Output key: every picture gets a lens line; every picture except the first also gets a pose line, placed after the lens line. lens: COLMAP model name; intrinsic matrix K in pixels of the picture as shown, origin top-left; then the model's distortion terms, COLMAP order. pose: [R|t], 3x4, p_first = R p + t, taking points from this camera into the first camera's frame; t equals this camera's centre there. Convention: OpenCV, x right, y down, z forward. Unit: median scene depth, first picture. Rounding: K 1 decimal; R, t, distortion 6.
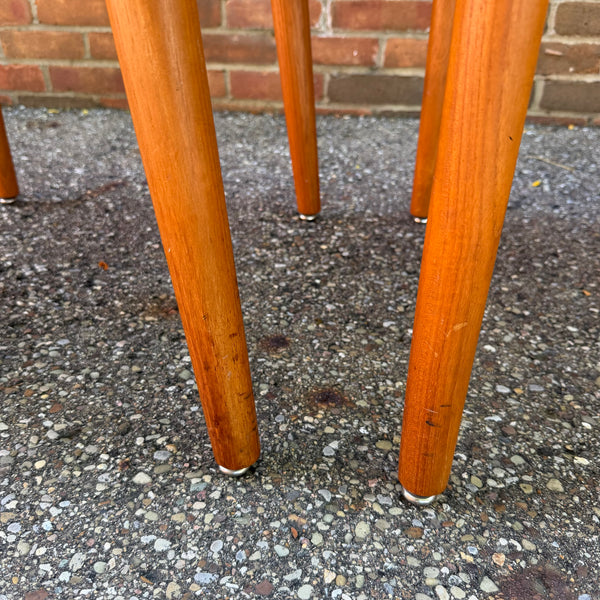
lens RADIAL K [[573.3, 0, 298.1], [0, 573.3, 301.0], [0, 0, 1]] dist [0.131242, -0.267931]
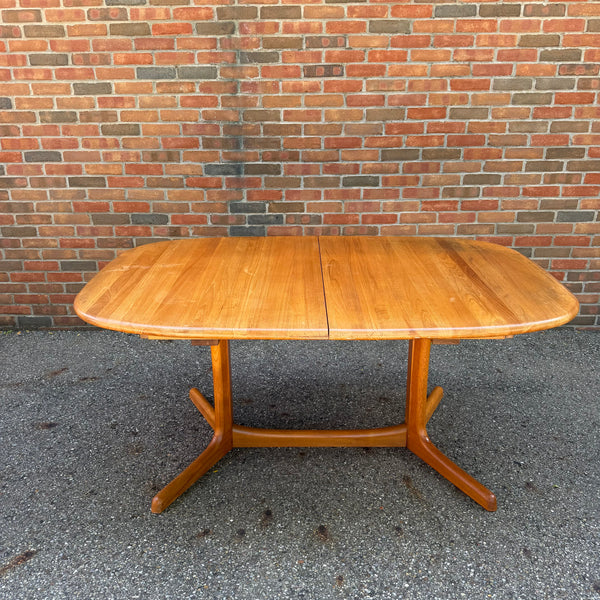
lens RADIAL K [[557.6, 0, 297.7], [0, 557.6, 303.0], [0, 0, 1]] dist [0.146394, -0.318327]
pose [[0.984778, -0.067726, 0.160078, -0.472337], [0.092002, 0.984477, -0.149465, -0.053985], [-0.147470, 0.161917, 0.975723, -3.385009]]
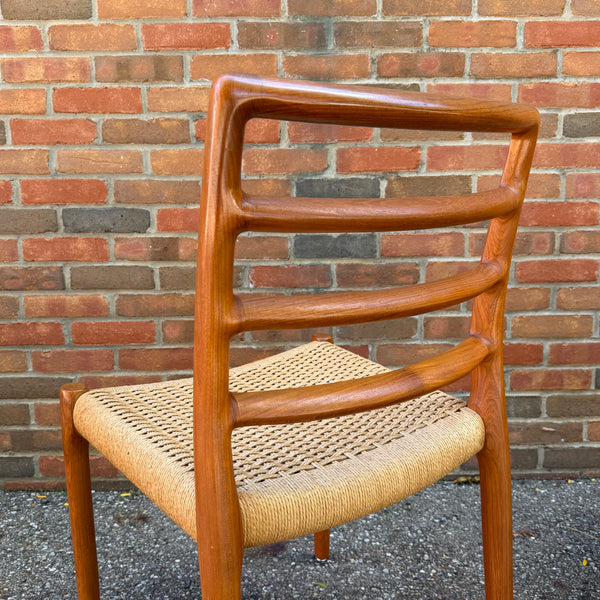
lens RADIAL K [[611.4, 0, 299.2], [0, 611.4, 303.5], [0, 0, 1]] dist [0.150893, -0.325118]
pose [[0.978899, -0.044977, 0.199336, -0.686061], [0.110663, 0.936736, -0.332084, -0.515542], [-0.171789, 0.347135, 0.921947, -0.551707]]
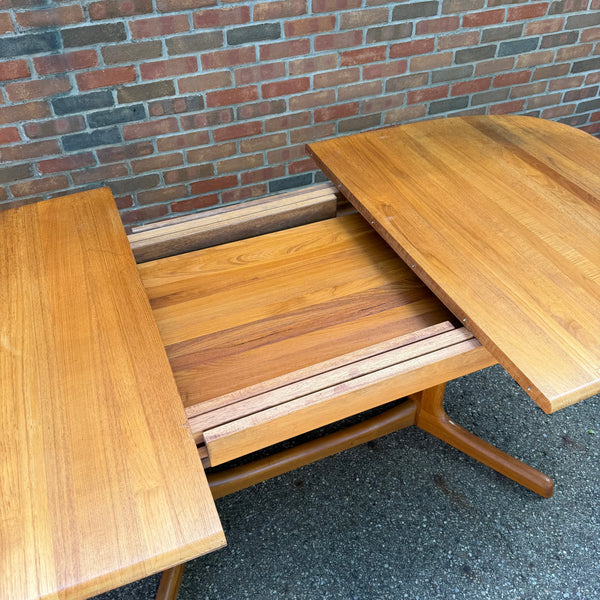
lens RADIAL K [[566.1, 0, 299.8], [0, 566.1, 302.8], [0, 0, 1]] dist [0.062604, -0.123119]
pose [[0.846445, -0.368422, 0.384443, -0.656244], [0.283047, 0.922854, 0.261198, -1.152762], [-0.451016, -0.112274, 0.885426, -1.993802]]
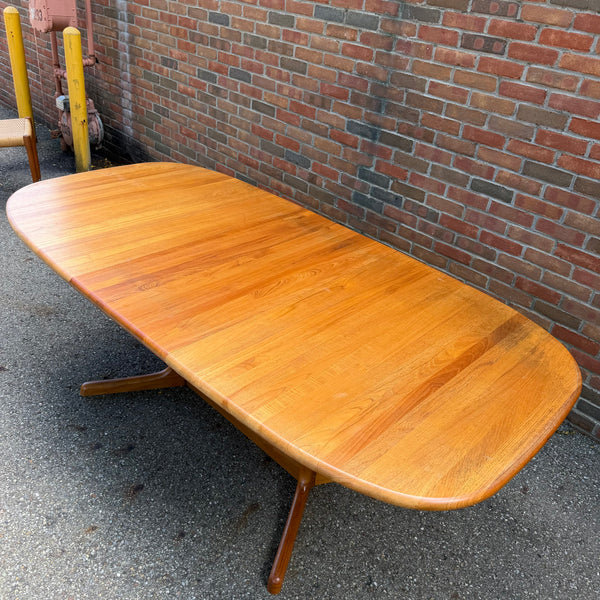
lens RADIAL K [[561.3, 0, 299.6], [0, 561.3, 300.3], [0, 0, 1]] dist [0.135266, -0.279813]
pose [[0.818307, 0.369262, -0.440477, 1.867916], [-0.373309, 0.924146, 0.081210, -0.909031], [0.437052, 0.097979, 0.894083, -2.871971]]
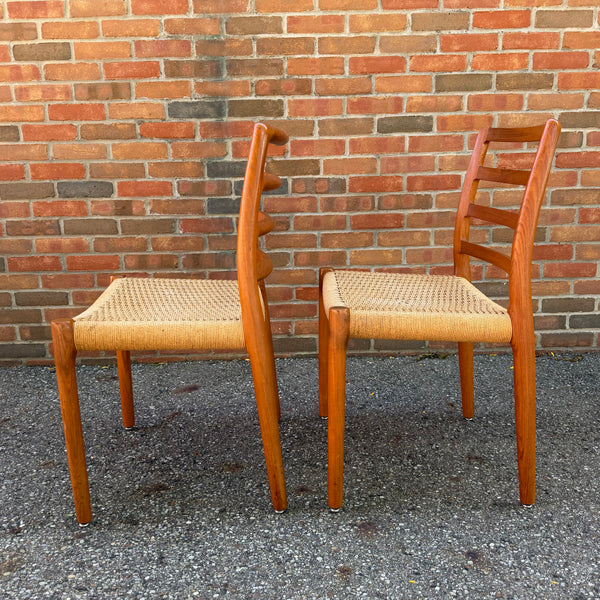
lens RADIAL K [[573.3, 0, 298.1], [0, 573.3, 301.0], [0, 0, 1]] dist [0.131242, -0.267931]
pose [[0.981521, -0.062664, 0.180804, -0.346684], [0.111839, 0.954541, -0.276302, 0.047374], [-0.155271, 0.291417, 0.943910, -1.615279]]
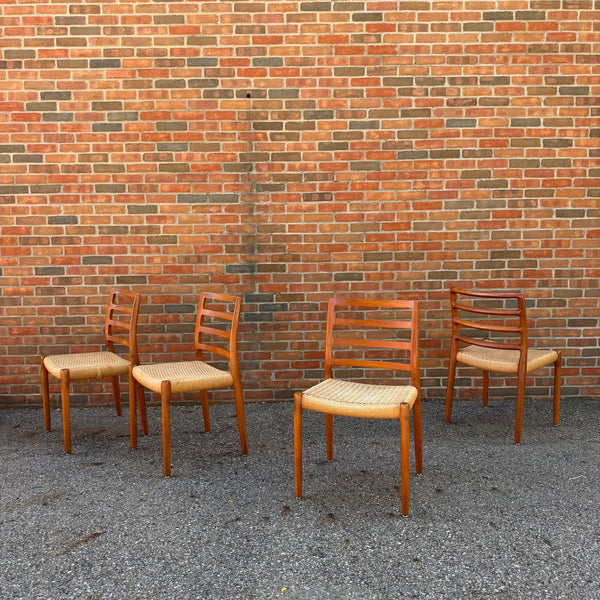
lens RADIAL K [[559.5, 0, 299.2], [0, 559.5, 299.1], [0, 0, 1]] dist [0.142293, -0.293879]
pose [[0.979194, -0.030997, 0.200547, -0.870680], [0.110913, 0.909341, -0.400996, 0.886810], [-0.169936, 0.414896, 0.893859, -4.233571]]
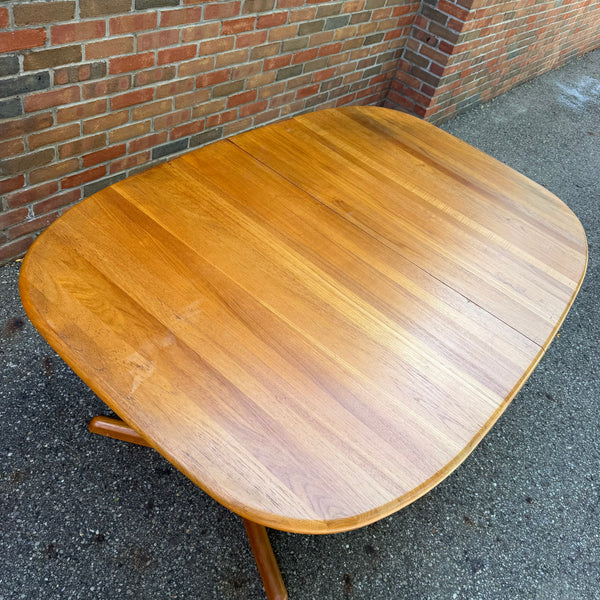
lens RADIAL K [[570.8, 0, 302.2], [0, 570.8, 299.6], [0, 0, 1]] dist [-0.009123, 0.000492]
pose [[0.455479, -0.531611, 0.714093, -1.829221], [0.220865, 0.844531, 0.487838, -1.749199], [-0.862414, -0.064482, 0.502081, -1.202310]]
